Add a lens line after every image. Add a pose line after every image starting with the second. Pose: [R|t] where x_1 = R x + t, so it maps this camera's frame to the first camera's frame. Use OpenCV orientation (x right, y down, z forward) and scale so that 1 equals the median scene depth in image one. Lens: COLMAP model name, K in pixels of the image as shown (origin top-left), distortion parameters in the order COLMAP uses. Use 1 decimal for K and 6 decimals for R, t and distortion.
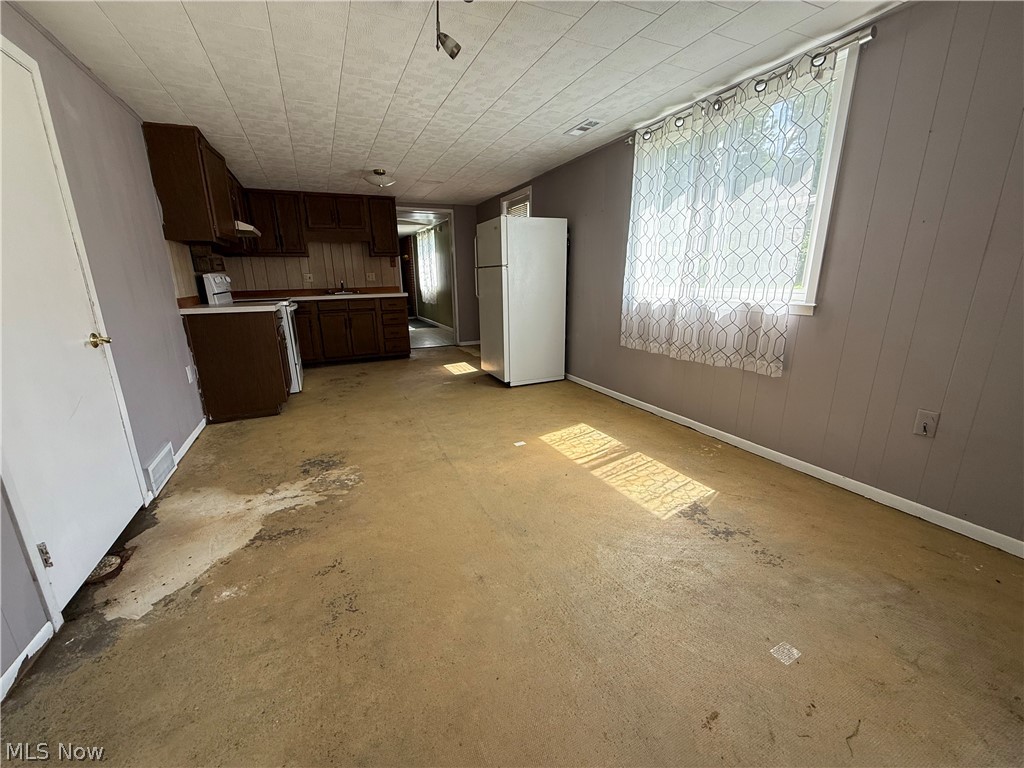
lens RADIAL K [[407.7, 0, 510.0], [0, 407.7, 382.5], [0, 0, 1]] dist [-0.002174, -0.000148]
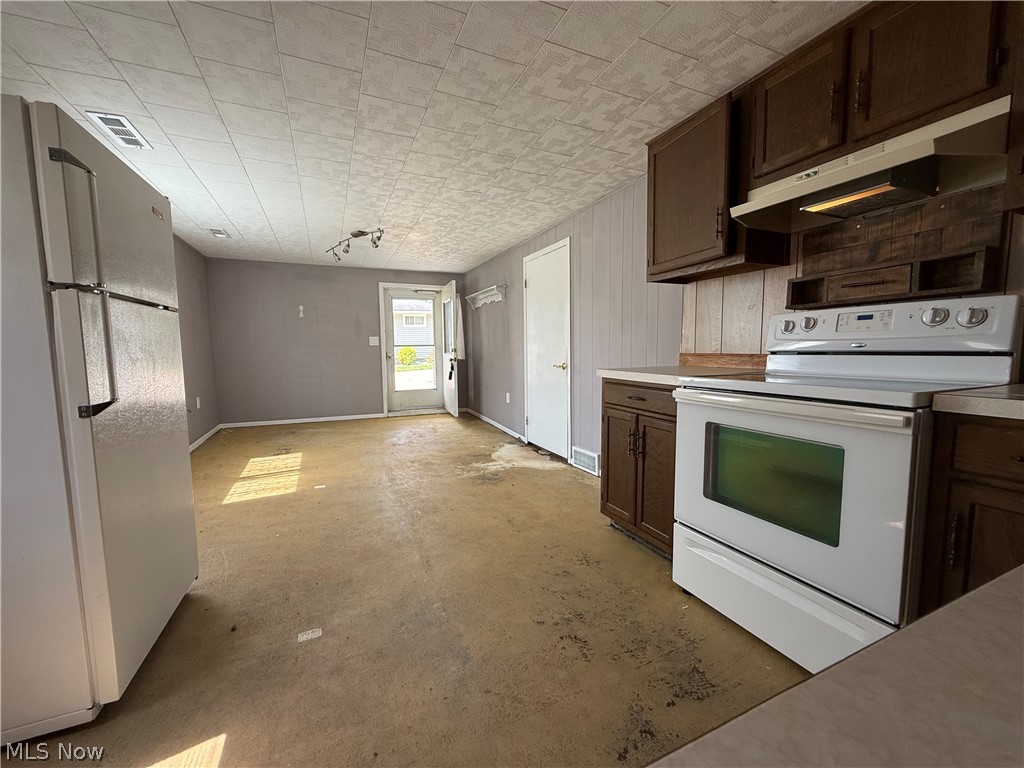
lens RADIAL K [[407.7, 0, 510.0], [0, 407.7, 382.5], [0, 0, 1]] dist [-0.002174, -0.000148]
pose [[-0.999532, 0.026628, 0.015062, -0.562903], [0.030152, 0.940751, 0.337755, -0.518274], [-0.005175, 0.338051, -0.941113, 2.118826]]
